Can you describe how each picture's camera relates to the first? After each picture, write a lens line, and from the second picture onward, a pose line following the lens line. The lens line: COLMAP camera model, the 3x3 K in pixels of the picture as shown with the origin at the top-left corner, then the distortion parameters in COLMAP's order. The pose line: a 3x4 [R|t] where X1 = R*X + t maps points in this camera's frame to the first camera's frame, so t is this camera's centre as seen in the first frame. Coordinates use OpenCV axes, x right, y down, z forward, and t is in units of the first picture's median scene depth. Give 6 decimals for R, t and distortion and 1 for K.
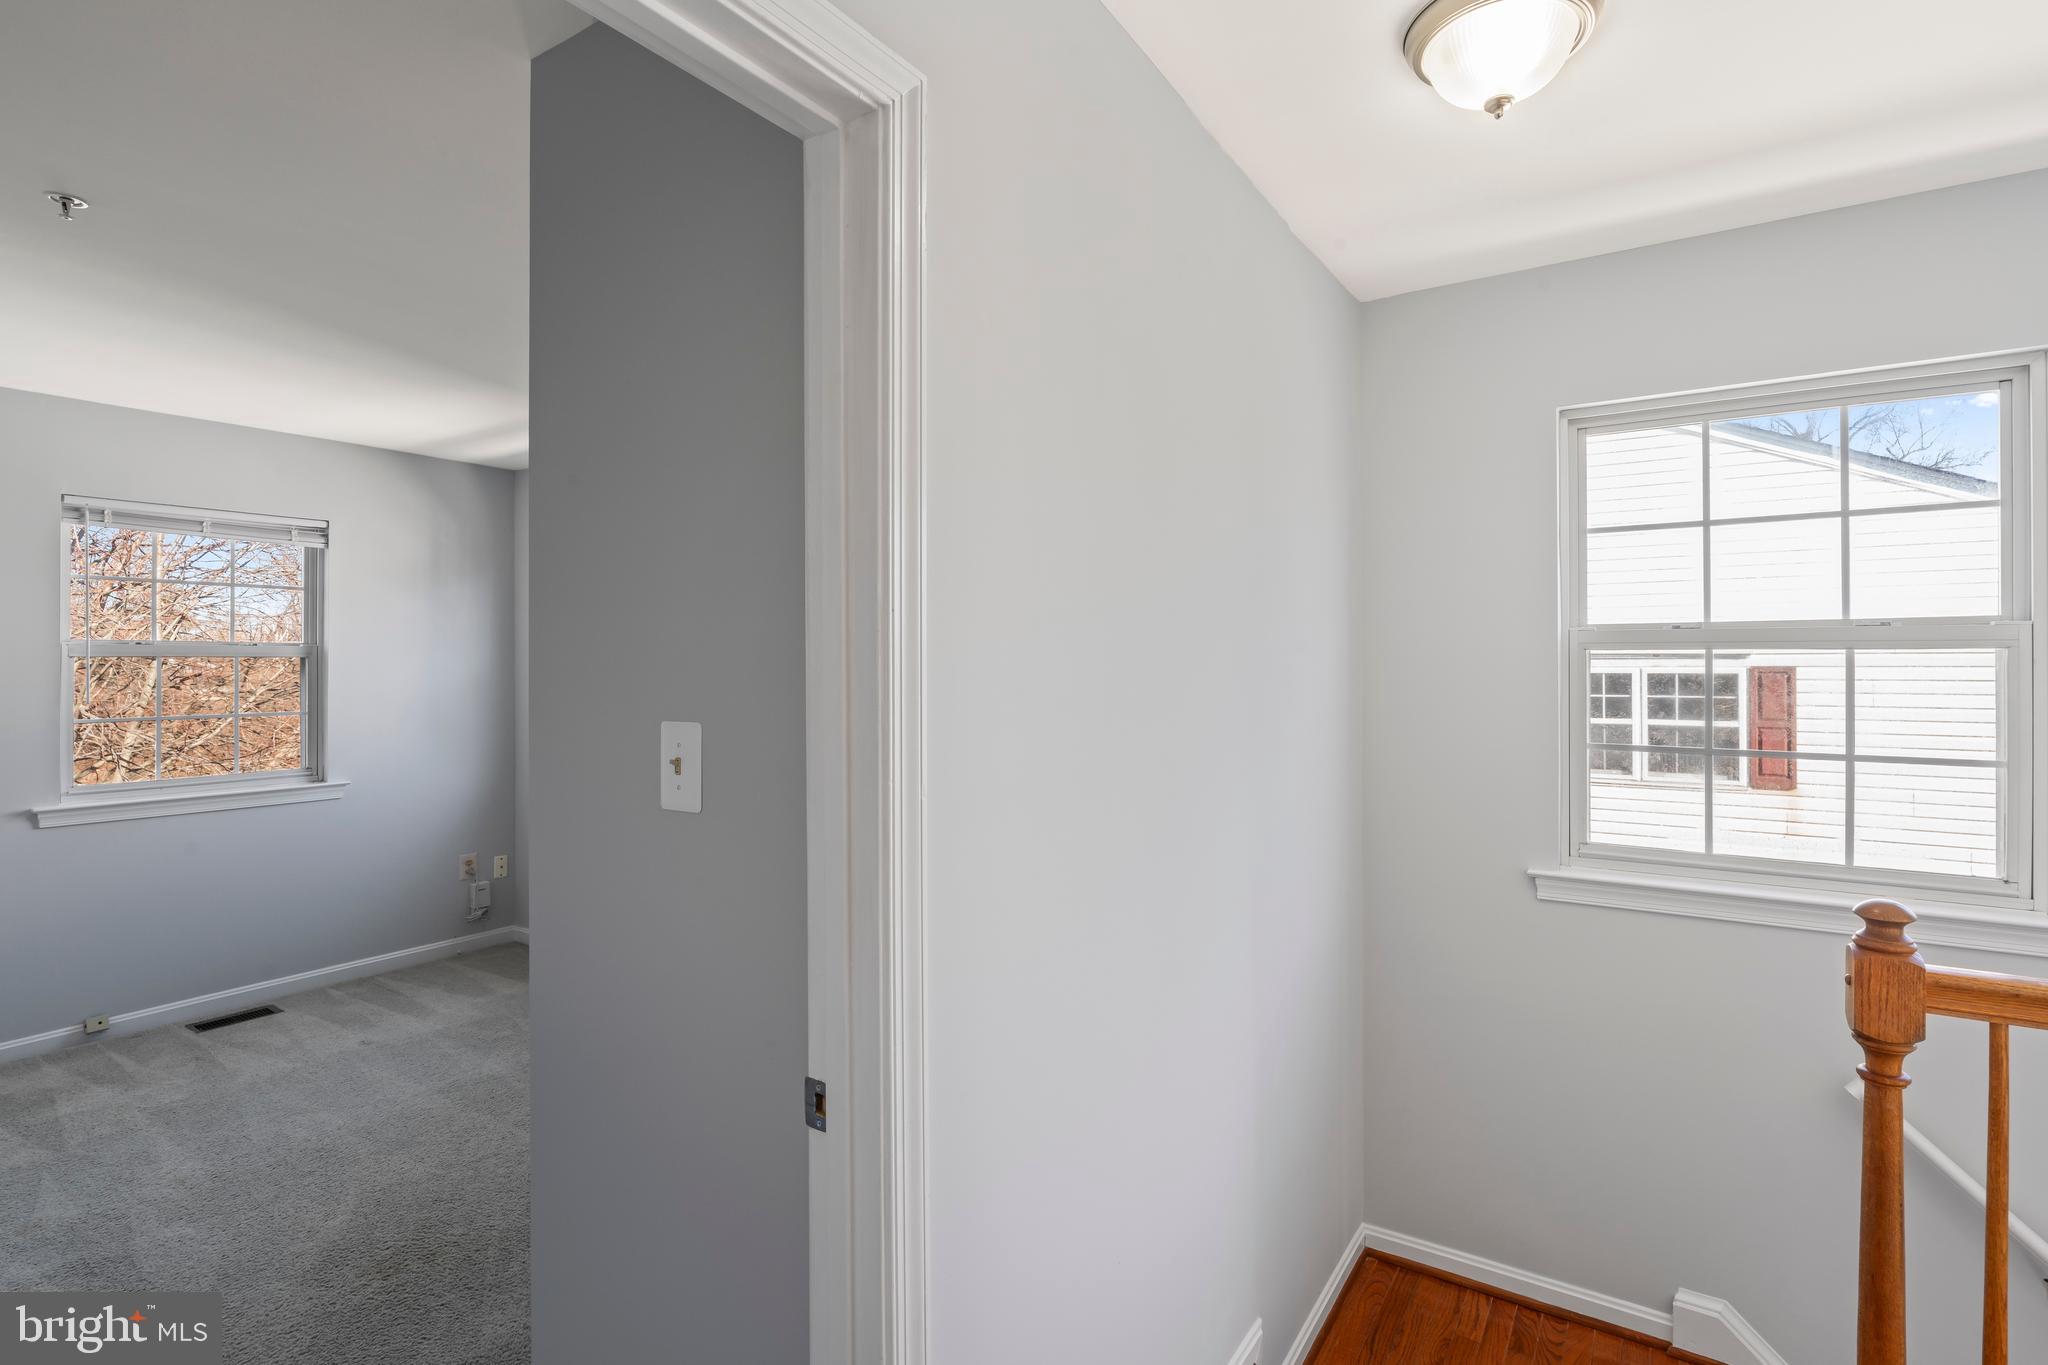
lens RADIAL K [[1003.5, 0, 1025.0], [0, 1003.5, 660.4], [0, 0, 1]] dist [-0.001589, -0.001720]
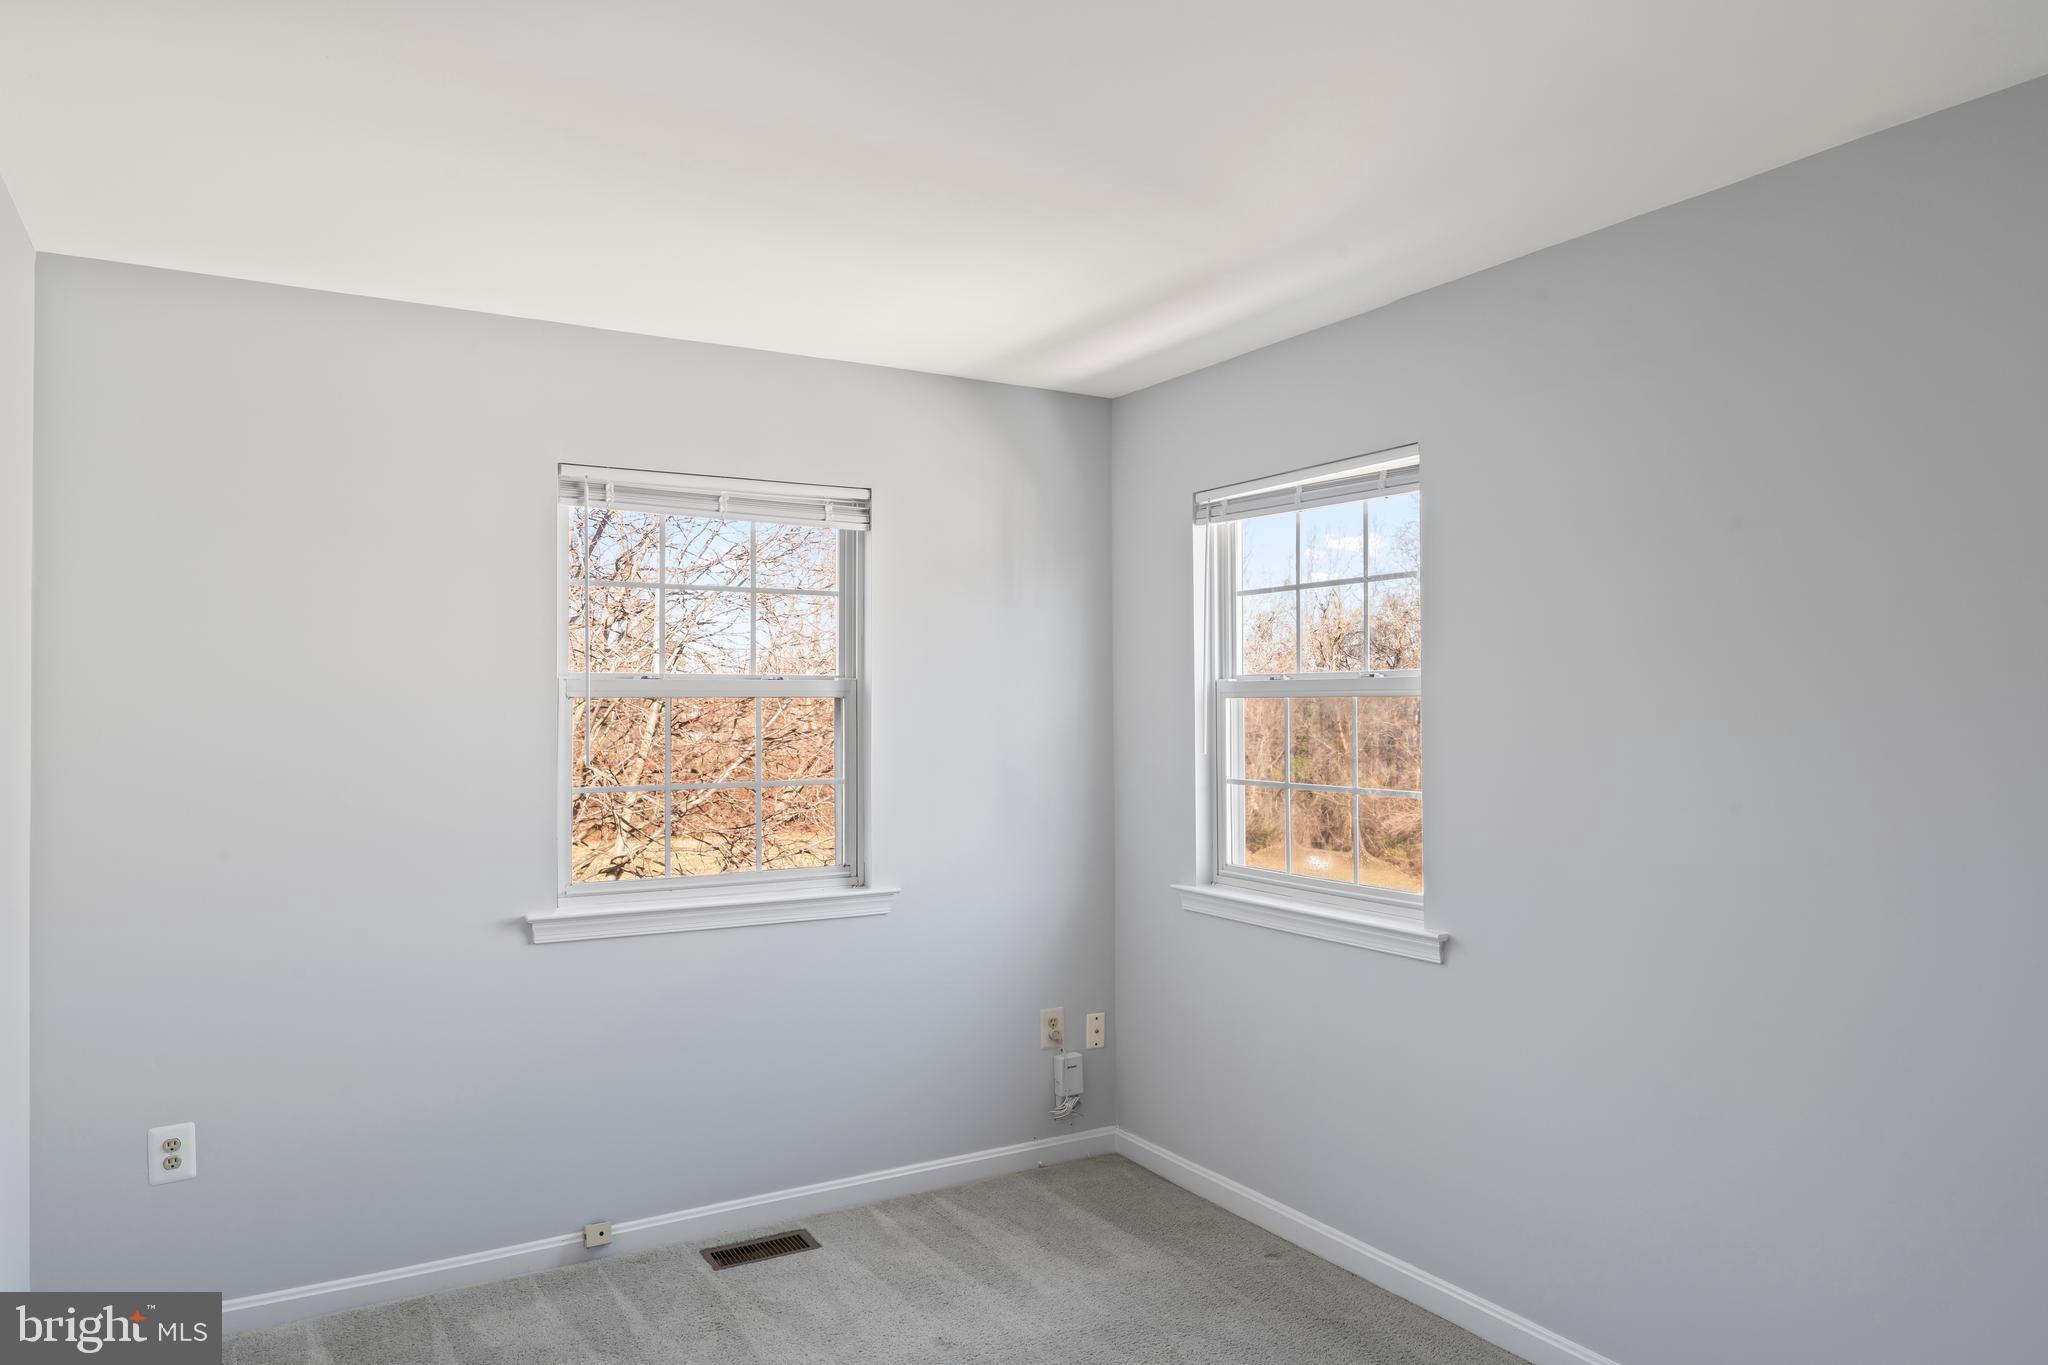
lens RADIAL K [[1397.1, 0, 1024.0], [0, 1397.1, 682.5], [0, 0, 1]] dist [-0.006421, -0.001287]
pose [[0.898752, -0.009035, -0.438364, -0.212881], [0.003999, 0.999915, -0.012409, -0.000819], [0.438439, 0.009400, 0.898712, 0.232519]]
